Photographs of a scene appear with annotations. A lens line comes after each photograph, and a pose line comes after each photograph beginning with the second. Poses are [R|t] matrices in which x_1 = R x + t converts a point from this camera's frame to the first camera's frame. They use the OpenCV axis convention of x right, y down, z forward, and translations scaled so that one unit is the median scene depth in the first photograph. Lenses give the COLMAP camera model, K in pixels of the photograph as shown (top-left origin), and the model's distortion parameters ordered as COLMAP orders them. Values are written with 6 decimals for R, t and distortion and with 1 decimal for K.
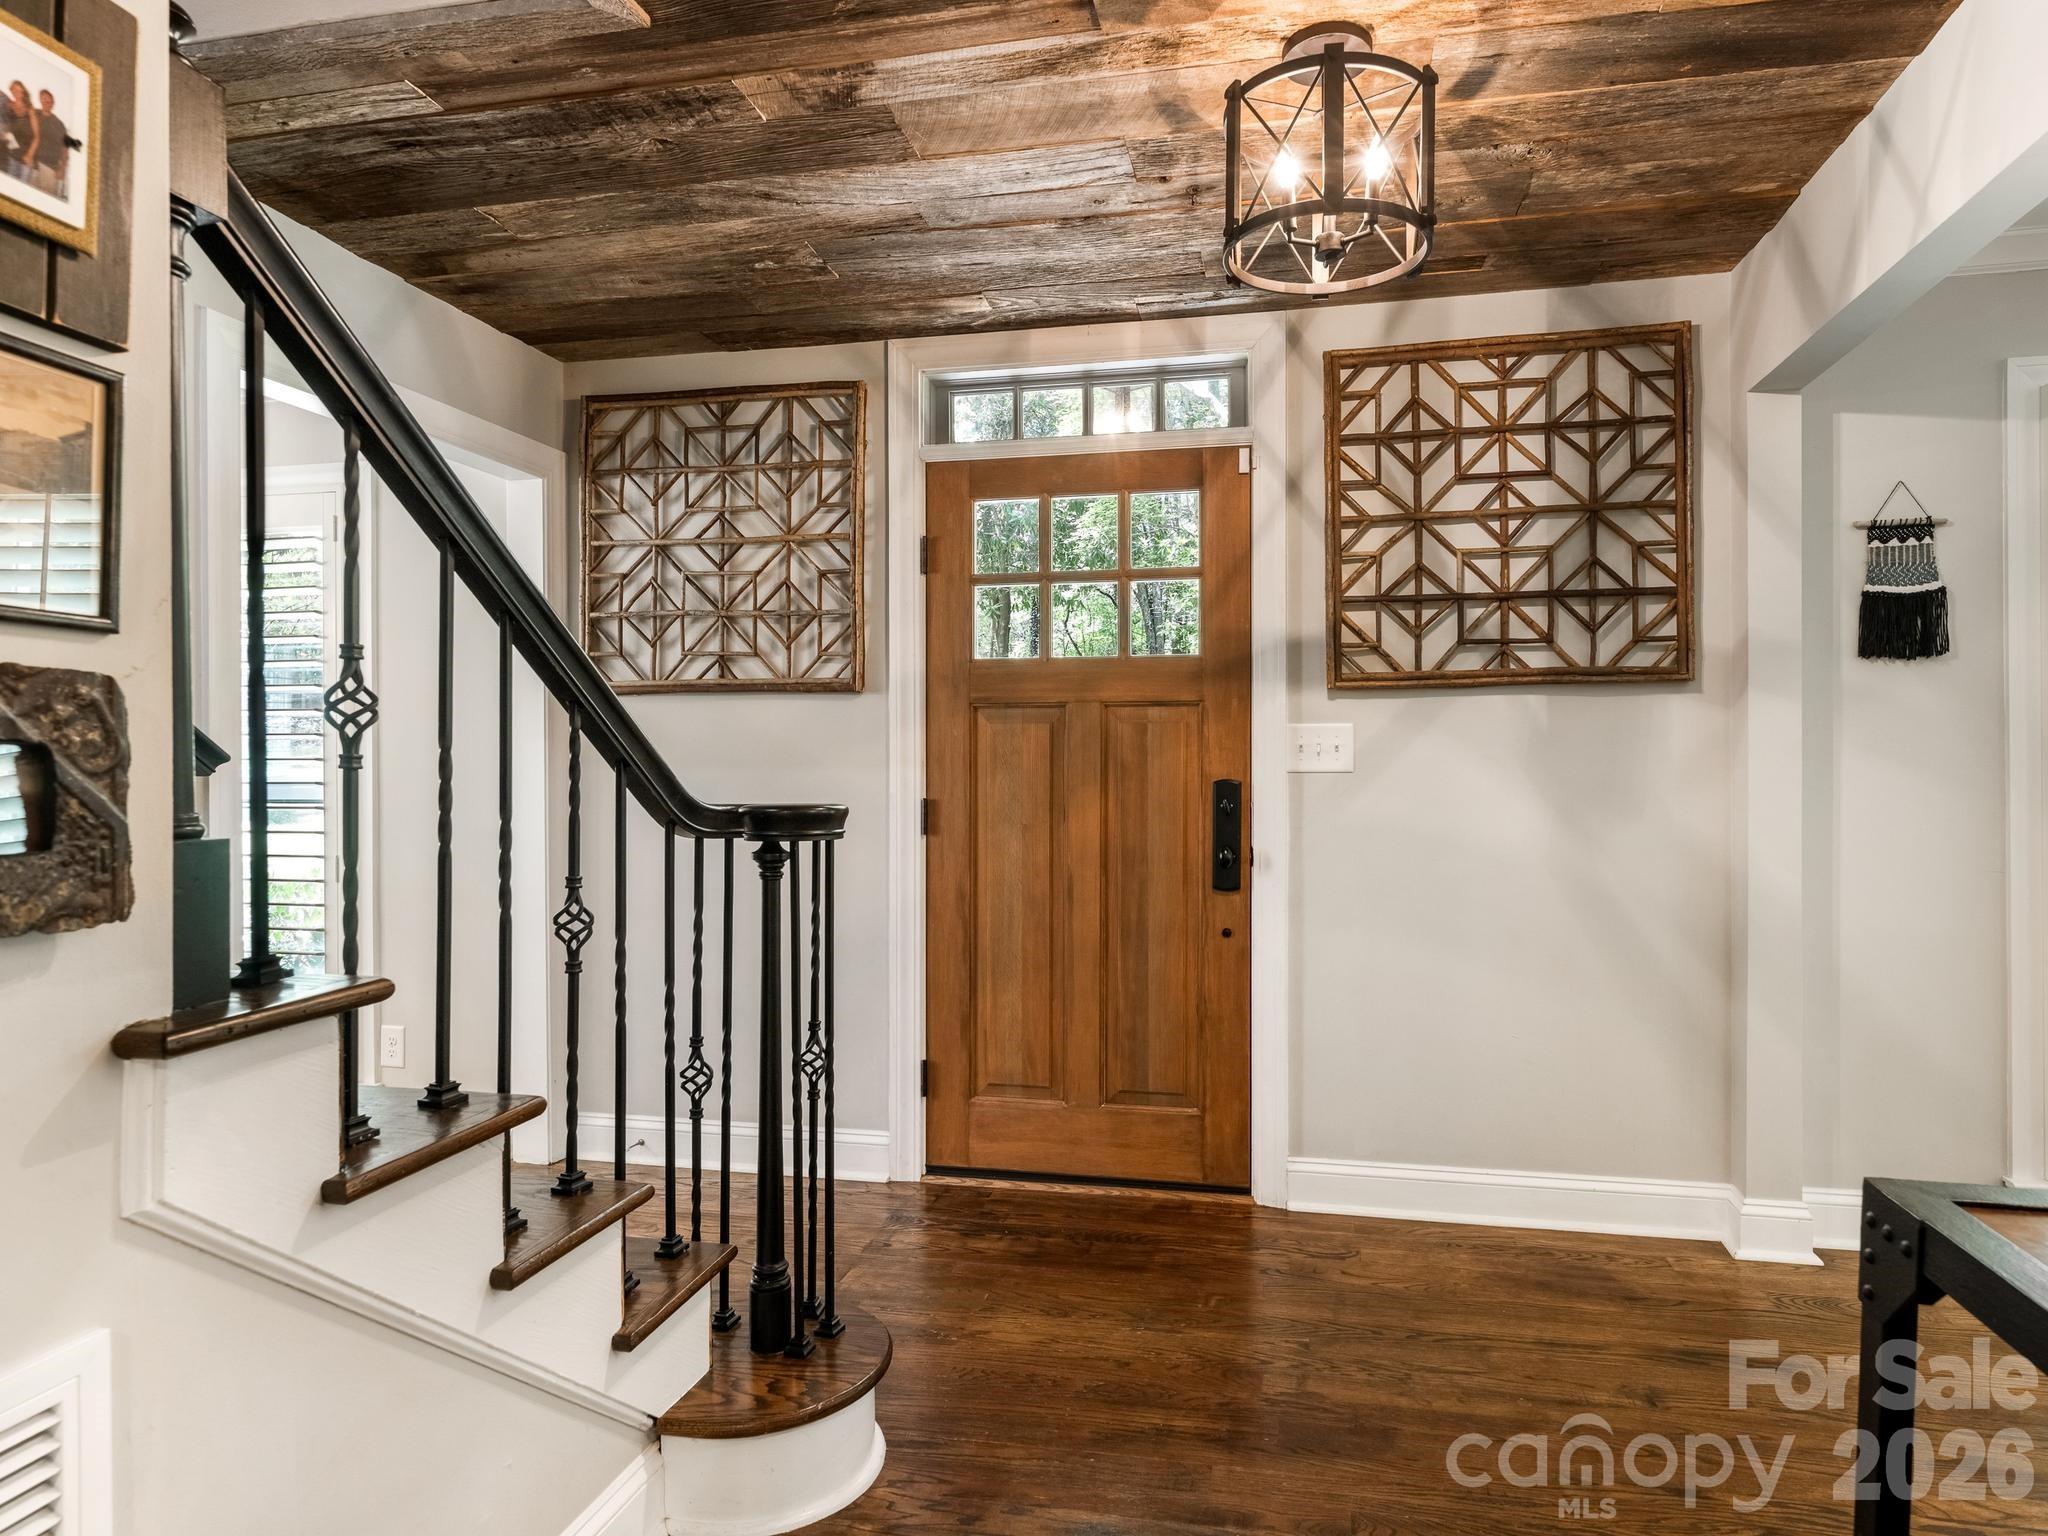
lens RADIAL K [[1210.1, 0, 1031.8], [0, 1210.1, 769.2], [0, 0, 1]] dist [-0.008193, 0.003619]
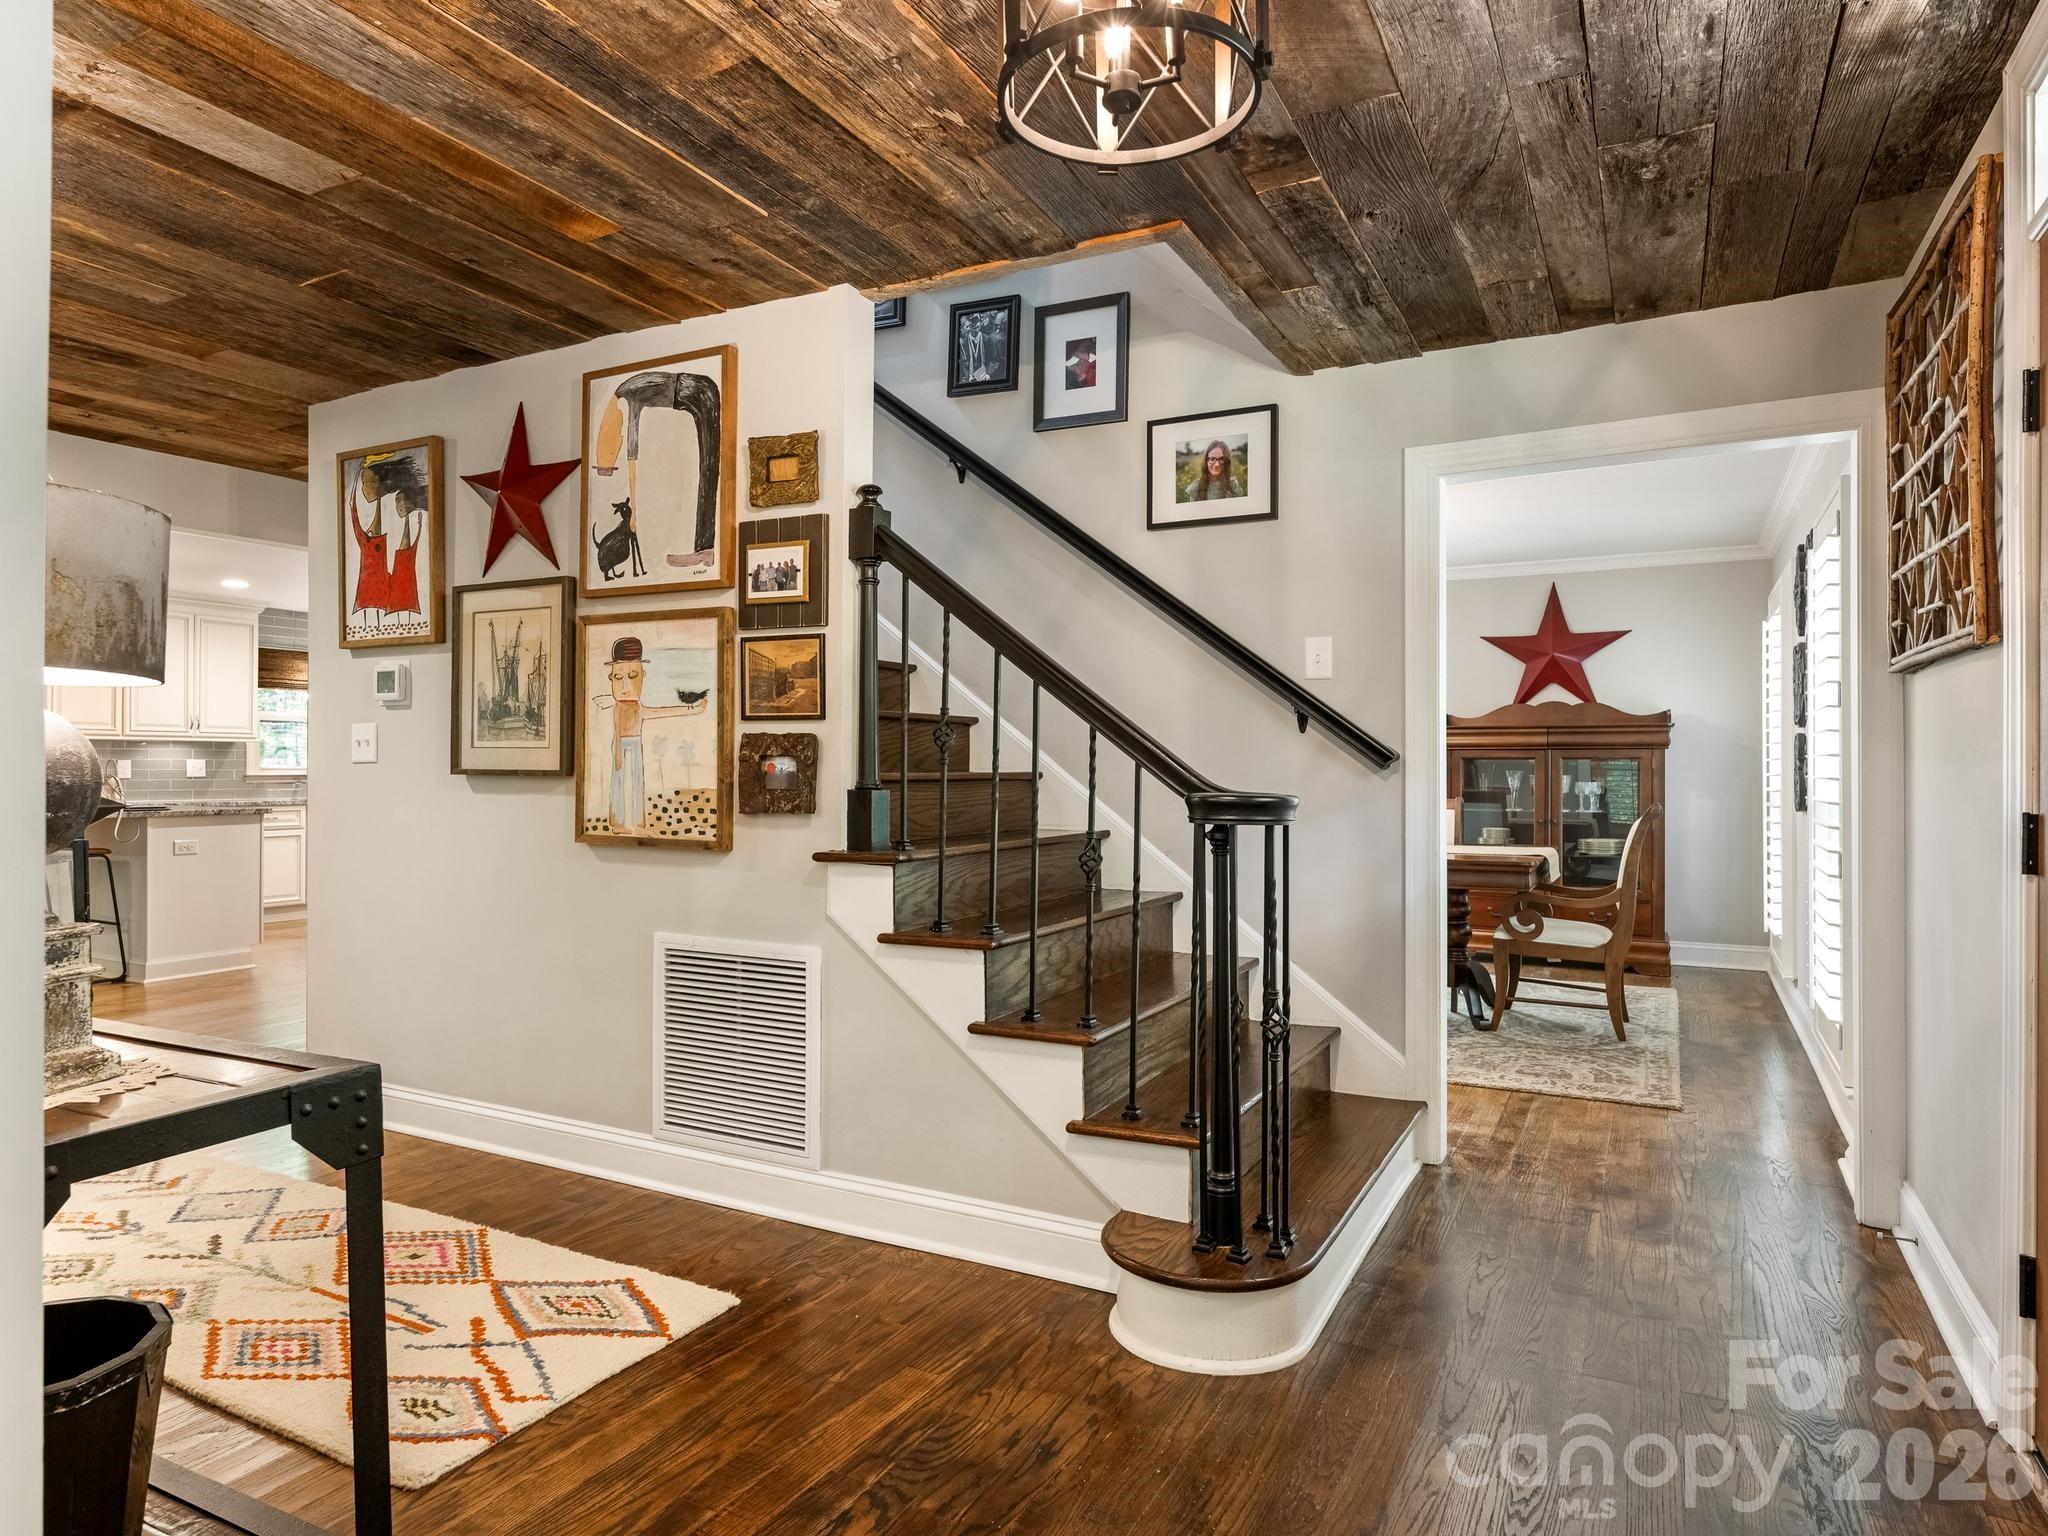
lens RADIAL K [[1210.1, 0, 1028.2], [0, 1210.1, 761.5], [0, 0, 1]] dist [-0.008193, 0.003619]
pose [[-0.264359, -0.011109, -0.964360, 2.011177], [-0.002346, 0.999938, -0.010876, 0.024199], [0.964421, -0.000613, -0.264369, 2.274686]]
